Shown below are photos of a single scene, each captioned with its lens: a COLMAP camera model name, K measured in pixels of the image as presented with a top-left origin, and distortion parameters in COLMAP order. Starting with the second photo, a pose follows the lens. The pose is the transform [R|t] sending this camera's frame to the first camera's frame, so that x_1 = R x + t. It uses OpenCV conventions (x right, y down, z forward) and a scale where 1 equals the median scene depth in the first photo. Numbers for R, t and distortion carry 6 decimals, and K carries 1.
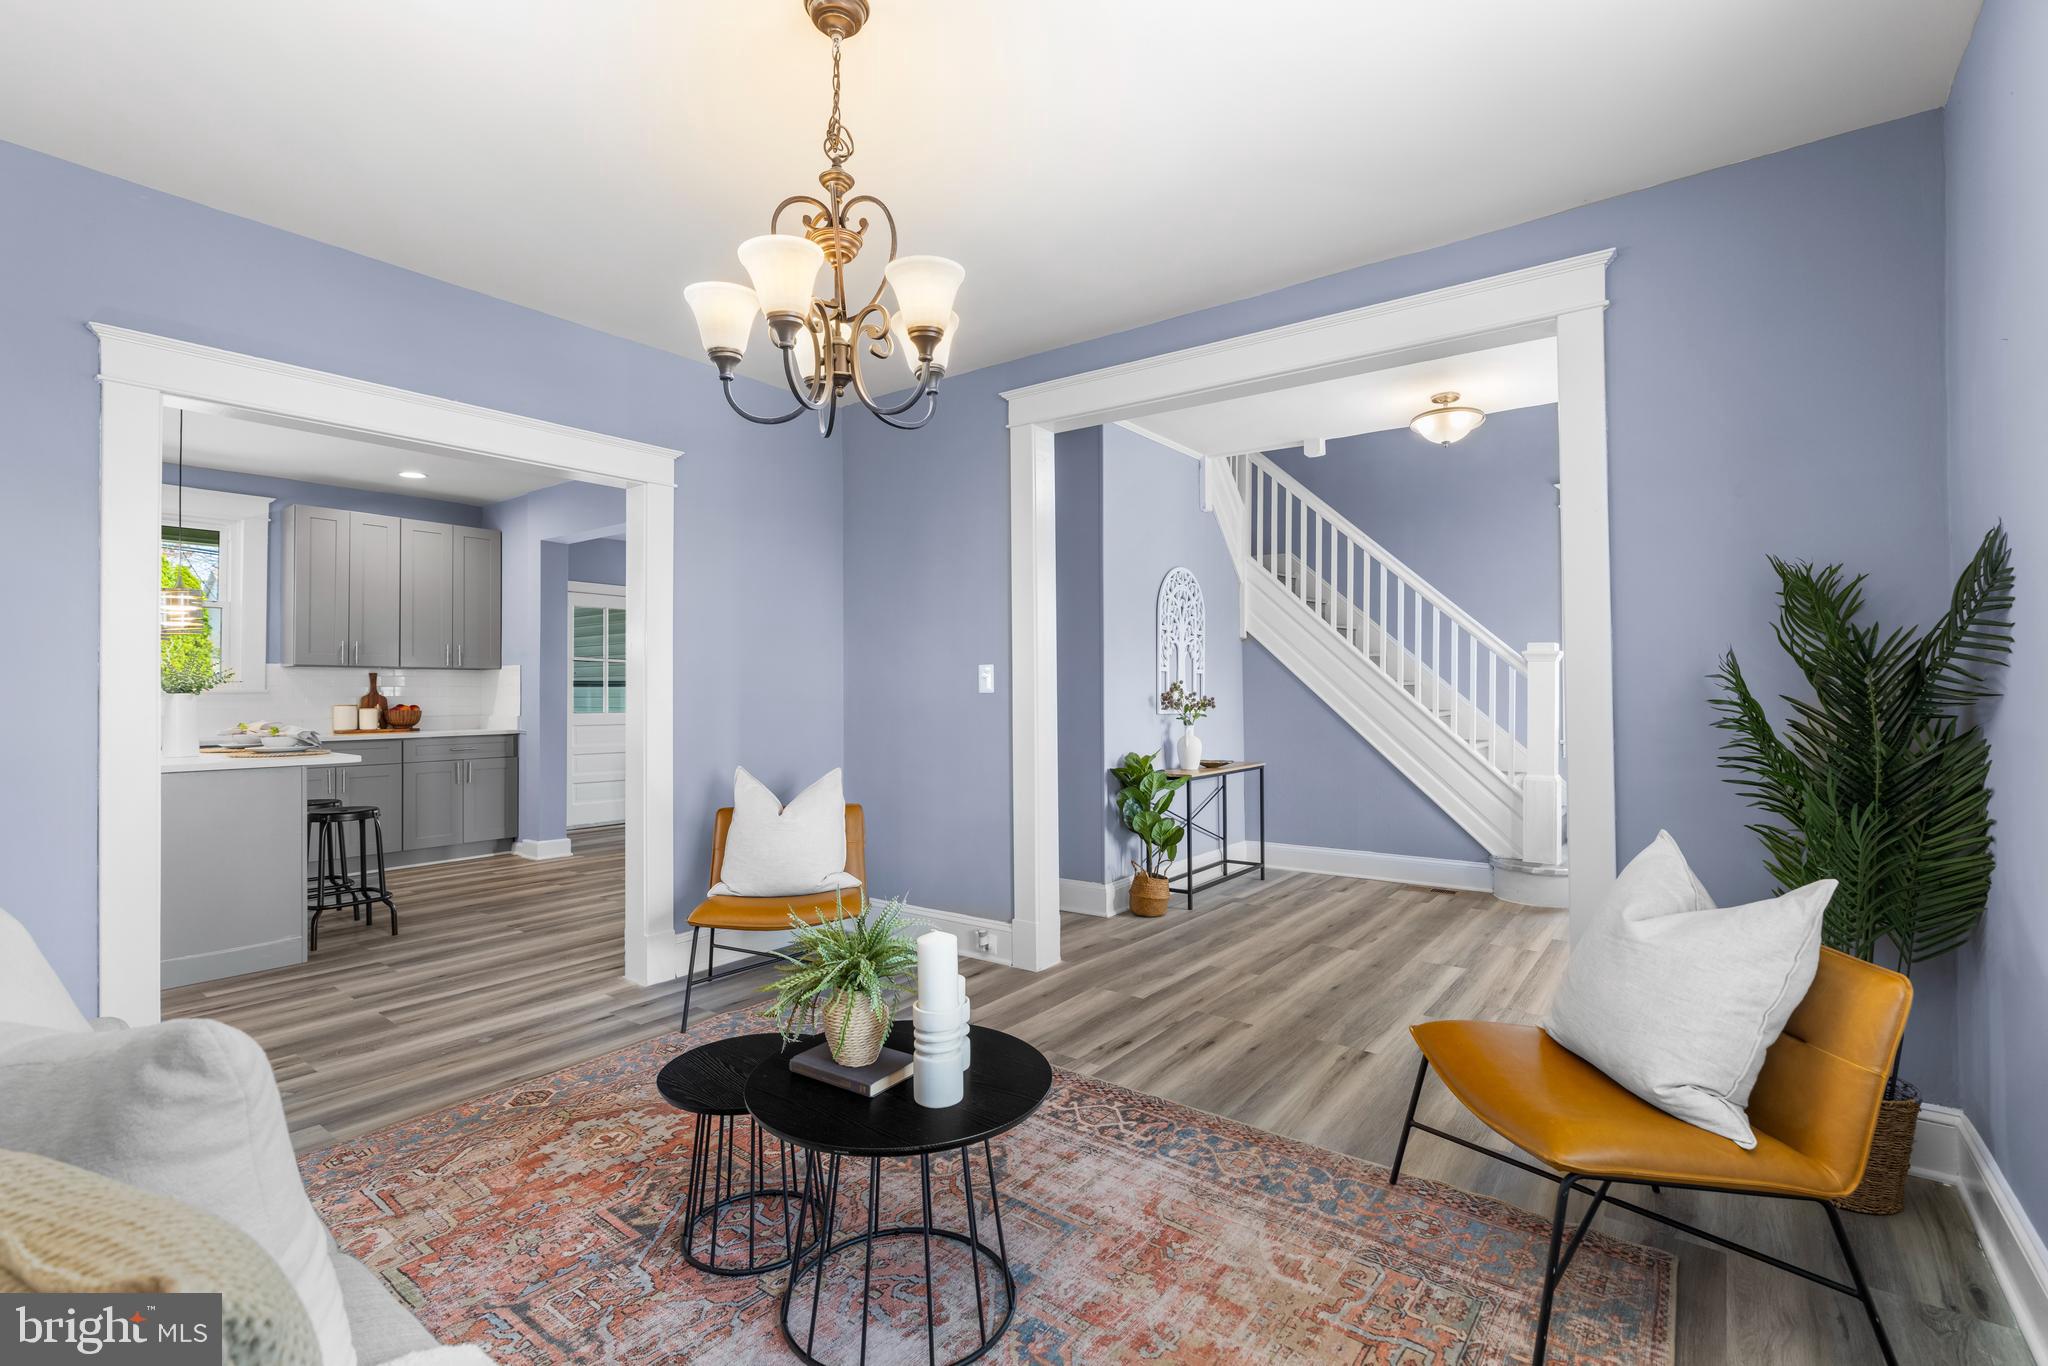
lens RADIAL K [[895.0, 0, 1019.2], [0, 895.0, 700.5], [0, 0, 1]] dist [-0.002409, -0.000245]
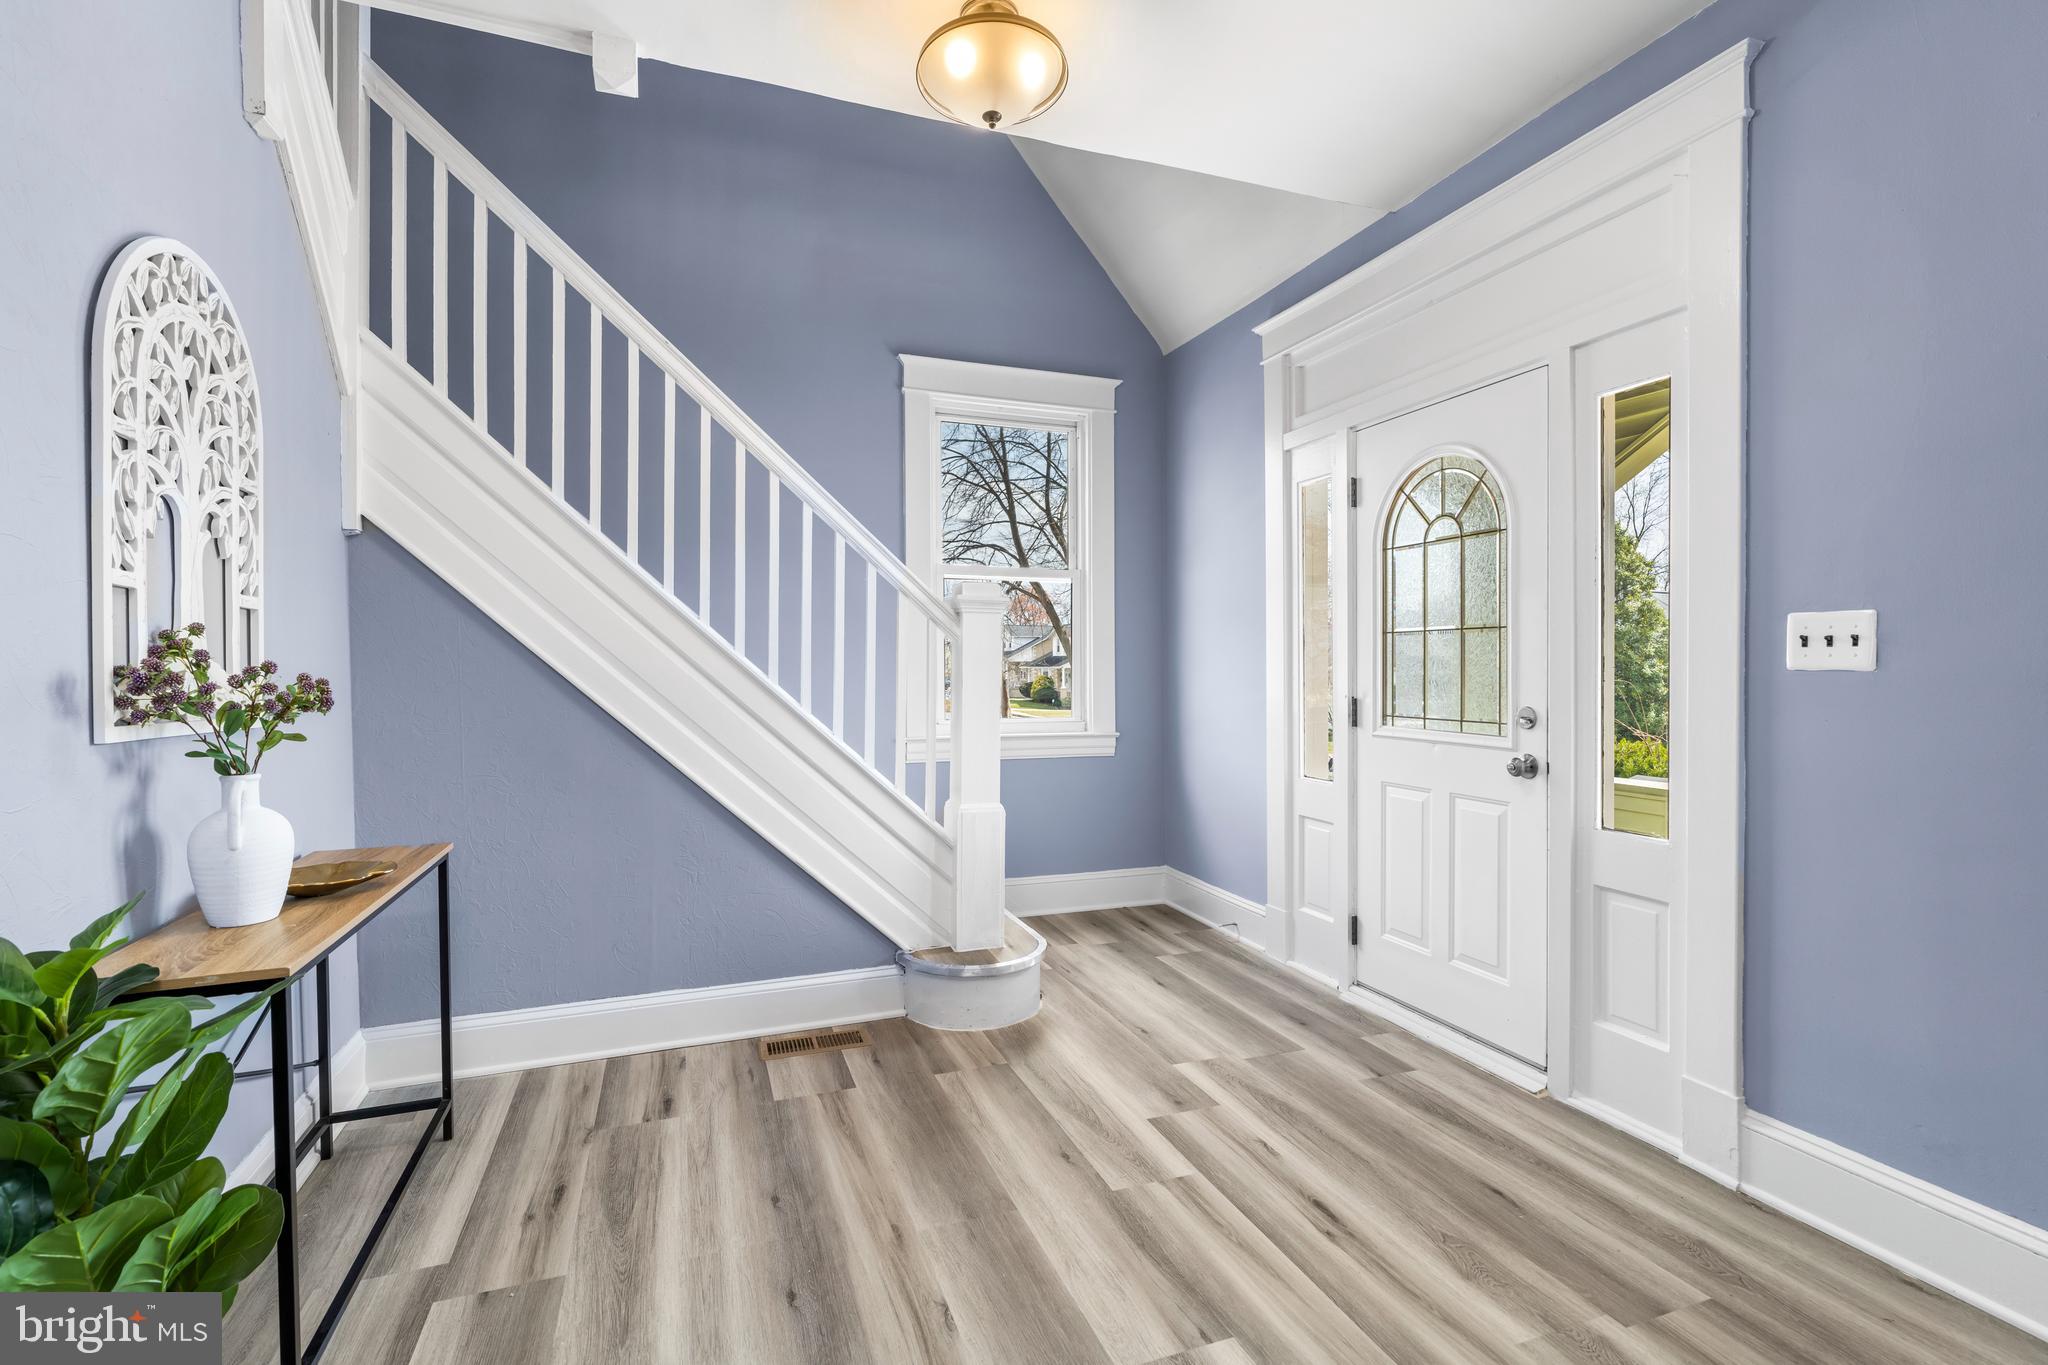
lens RADIAL K [[953.4, 0, 1054.0], [0, 953.4, 679.7], [0, 0, 1]] dist [-0.001724, -0.000462]
pose [[0.530813, -0.010494, 0.847424, 0.120468], [0.008909, 0.999937, 0.006802, -0.006079], [-0.847442, 0.003939, 0.530873, 1.106742]]
